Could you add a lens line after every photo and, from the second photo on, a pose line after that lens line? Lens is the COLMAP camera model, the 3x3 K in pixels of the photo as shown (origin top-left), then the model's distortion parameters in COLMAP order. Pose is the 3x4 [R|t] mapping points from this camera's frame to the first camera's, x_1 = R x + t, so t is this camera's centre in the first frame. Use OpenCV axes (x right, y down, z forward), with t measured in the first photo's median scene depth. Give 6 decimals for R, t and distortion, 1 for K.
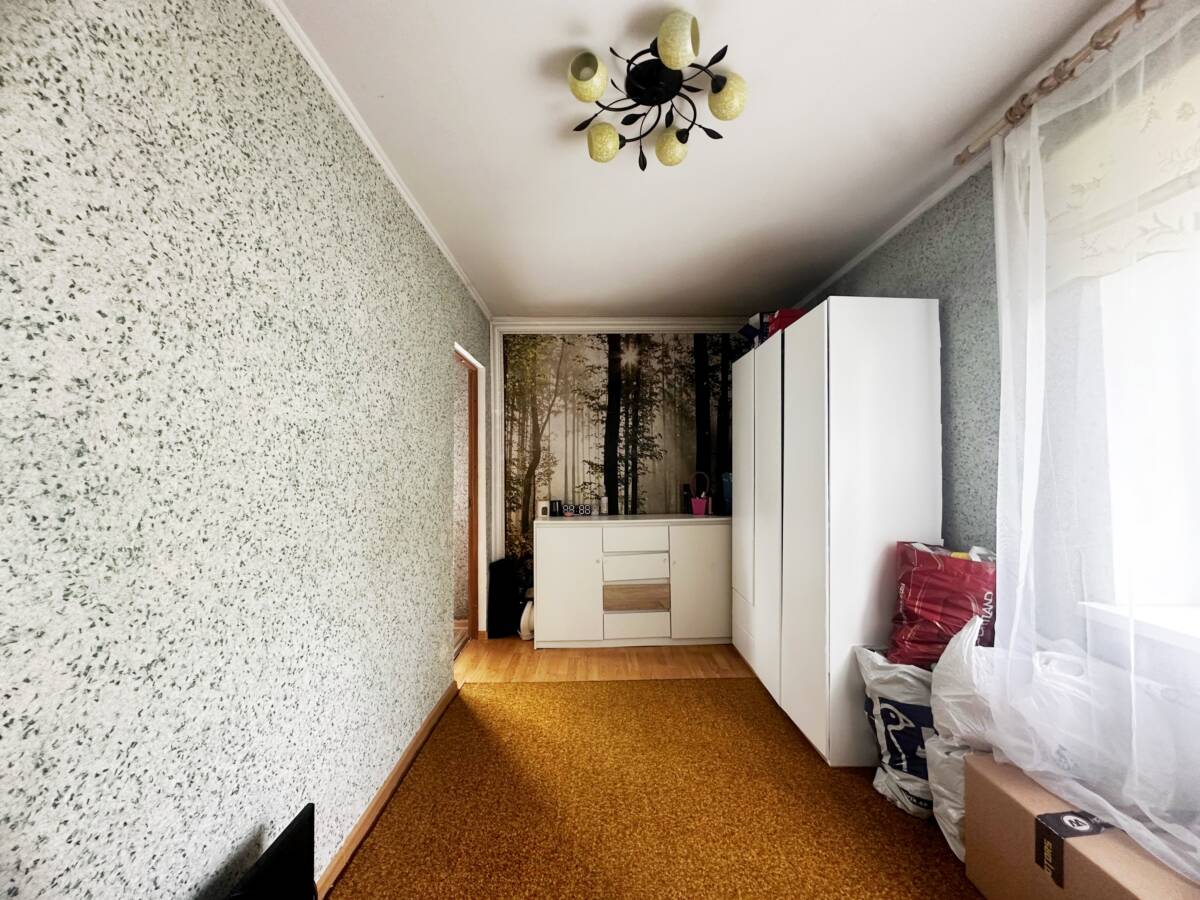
lens RADIAL K [[478.9, 0, 602.7], [0, 478.9, 457.8], [0, 0, 1]] dist [0.001557, 0.000073]
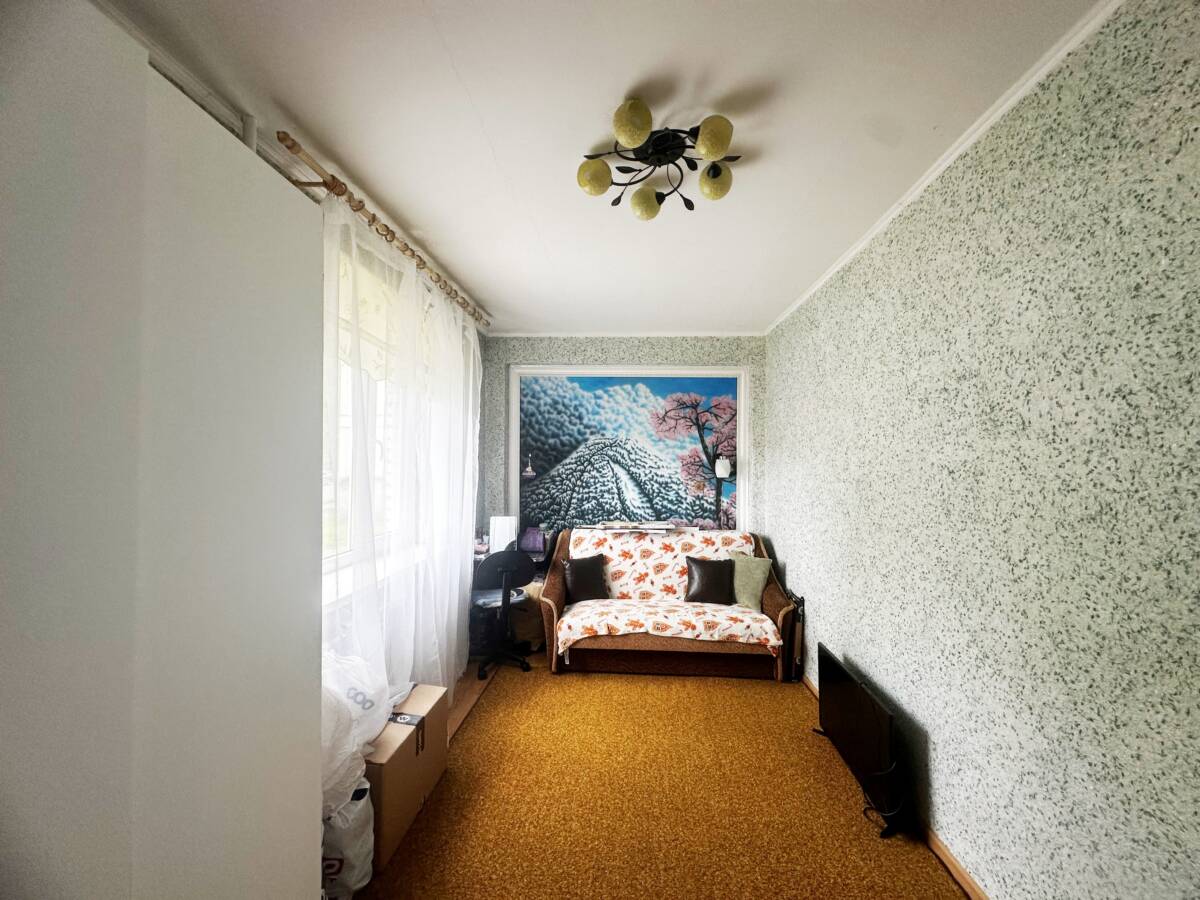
lens RADIAL K [[478.9, 0, 598.0], [0, 478.9, 455.5], [0, 0, 1]] dist [0.001557, 0.000073]
pose [[-0.995624, 0.007776, 0.093131, 0.162558], [0.004413, 0.999333, -0.036264, -0.055104], [-0.093351, -0.035694, -0.994993, 2.307245]]
